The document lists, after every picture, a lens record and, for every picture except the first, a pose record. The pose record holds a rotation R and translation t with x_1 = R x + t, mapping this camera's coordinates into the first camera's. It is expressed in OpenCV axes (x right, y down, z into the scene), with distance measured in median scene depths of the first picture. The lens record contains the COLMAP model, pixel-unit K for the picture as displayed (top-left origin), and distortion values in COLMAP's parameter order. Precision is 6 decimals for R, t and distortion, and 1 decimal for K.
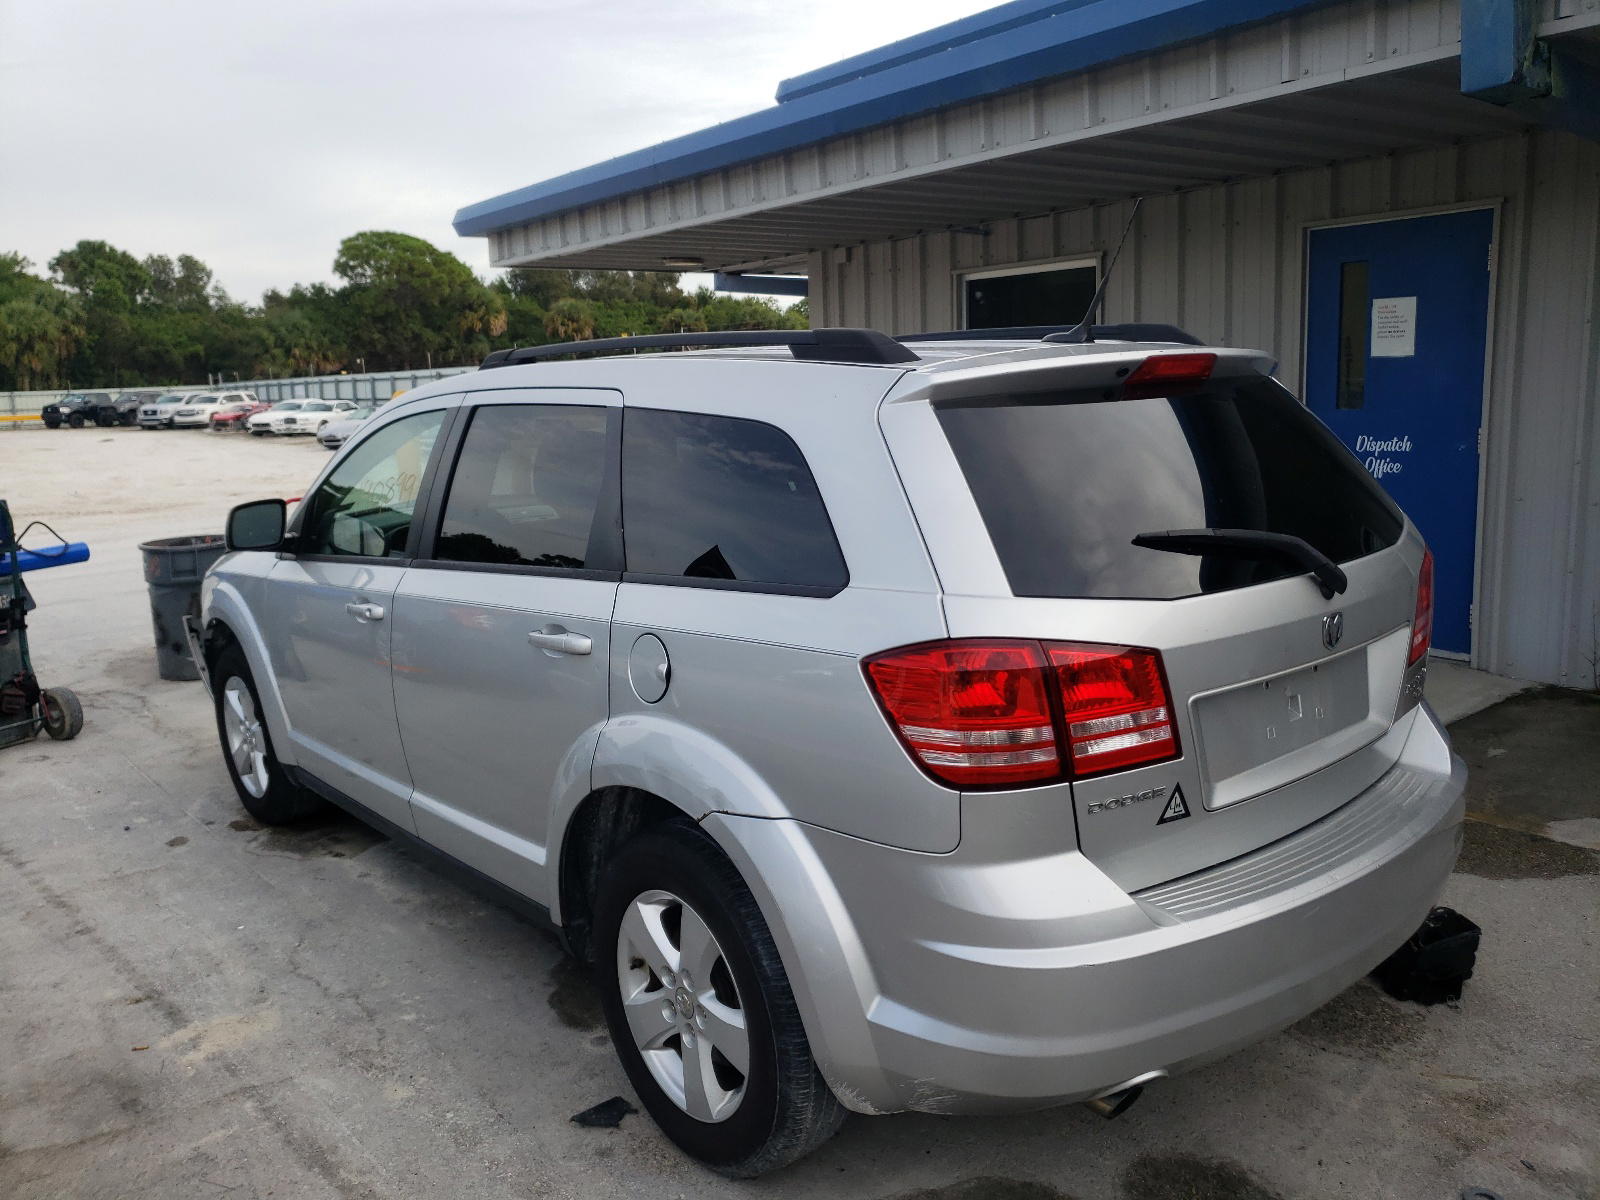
lens RADIAL K [[1286.9, 0, 800.0], [0, 1286.9, 600.0], [0, 0, 1]] dist [0.034942, -0.001428]
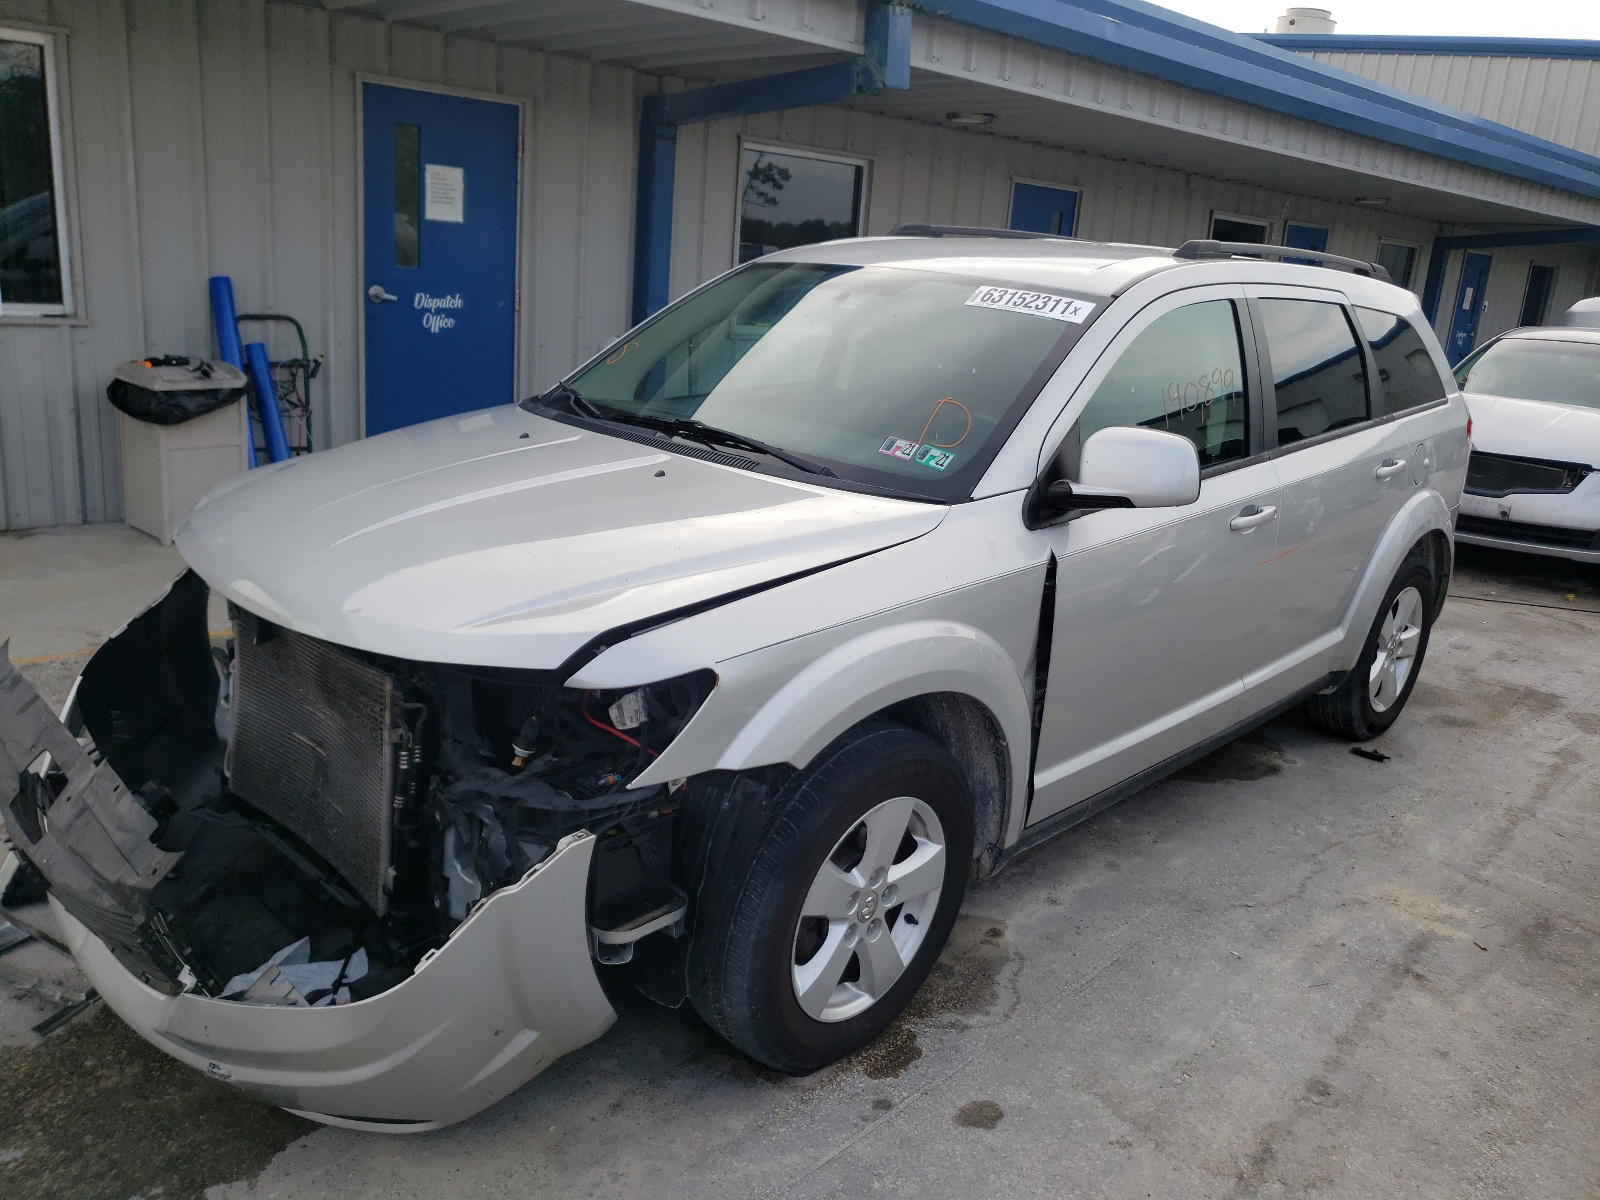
lens RADIAL K [[1307.5, 0, 800.0], [0, 1307.5, 600.0], [0, 0, 1]] dist [0.006943, 0.005501]
pose [[-0.139413, -0.233356, 0.962345, -0.998128], [0.108567, 0.962376, 0.249091, -0.165213], [-0.984265, 0.139205, -0.108833, 1.180557]]
